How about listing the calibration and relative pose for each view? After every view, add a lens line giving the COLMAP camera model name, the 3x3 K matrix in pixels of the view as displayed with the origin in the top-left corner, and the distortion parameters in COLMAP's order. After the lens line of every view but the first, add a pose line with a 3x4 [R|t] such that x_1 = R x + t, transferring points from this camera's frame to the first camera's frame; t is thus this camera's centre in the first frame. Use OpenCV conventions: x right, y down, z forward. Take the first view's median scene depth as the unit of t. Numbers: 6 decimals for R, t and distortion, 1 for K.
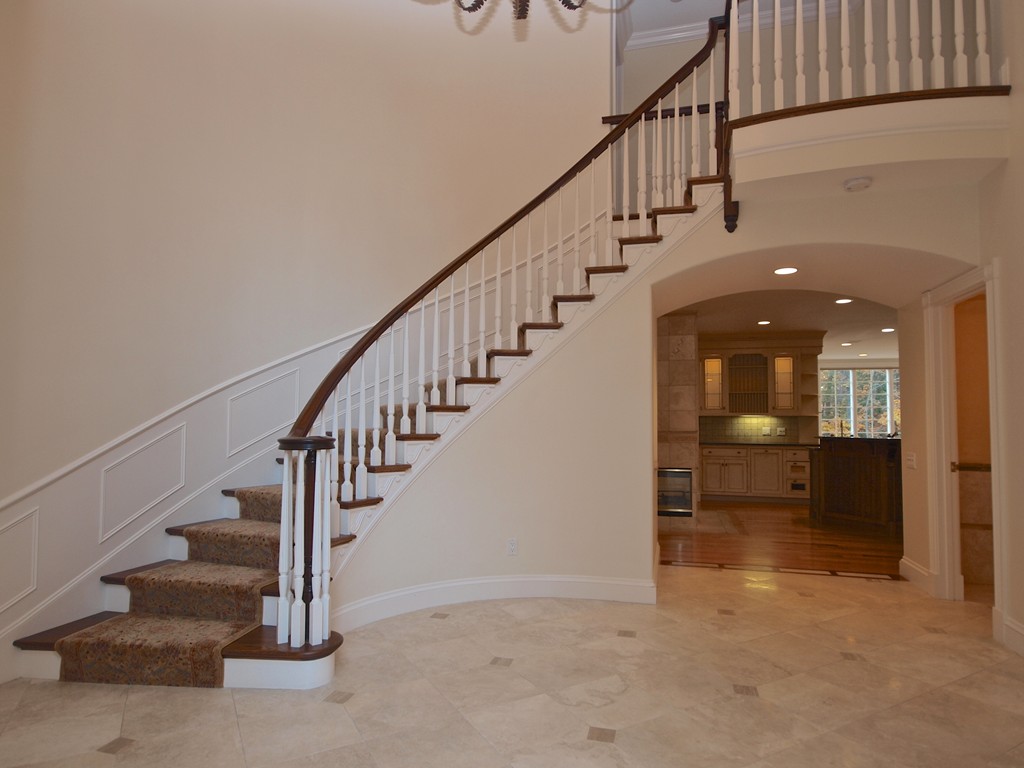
lens RADIAL K [[603.3, 0, 515.3], [0, 603.3, 385.2], [0, 0, 1]] dist [-0.001663, -0.002361]
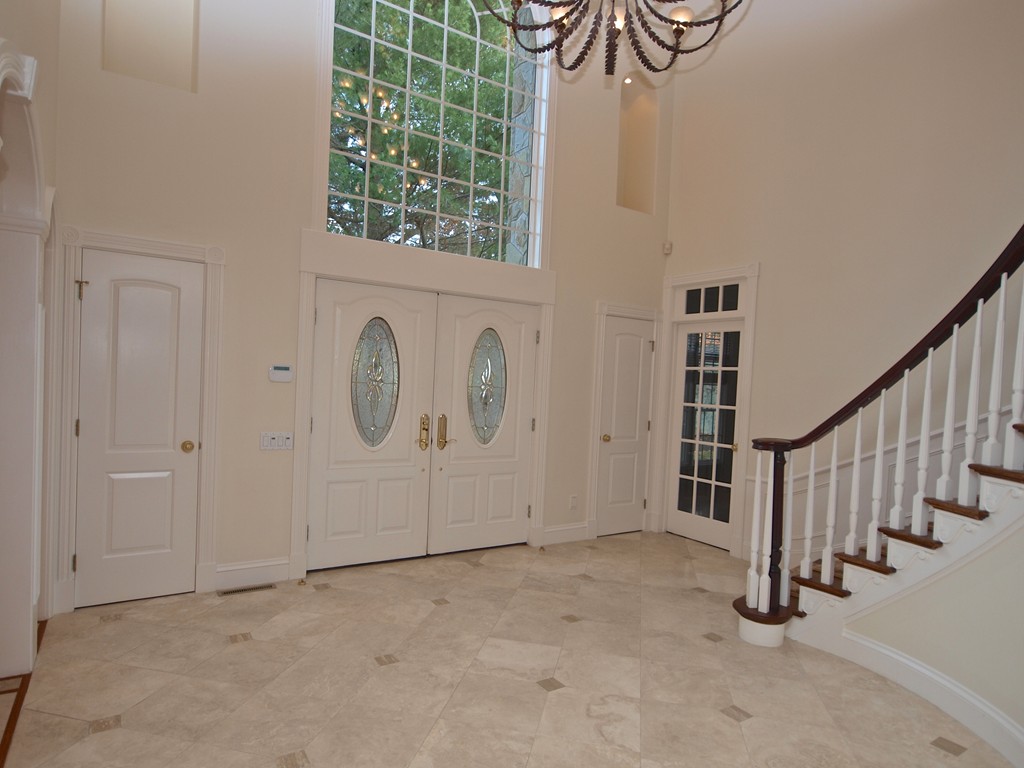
lens RADIAL K [[603.3, 0, 514.5], [0, 603.3, 390.3], [0, 0, 1]] dist [-0.001663, -0.002361]
pose [[-0.668508, -0.021846, -0.743384, 0.976568], [0.000702, 0.999549, -0.030006, 0.021492], [0.743705, -0.020581, -0.668191, 1.559723]]
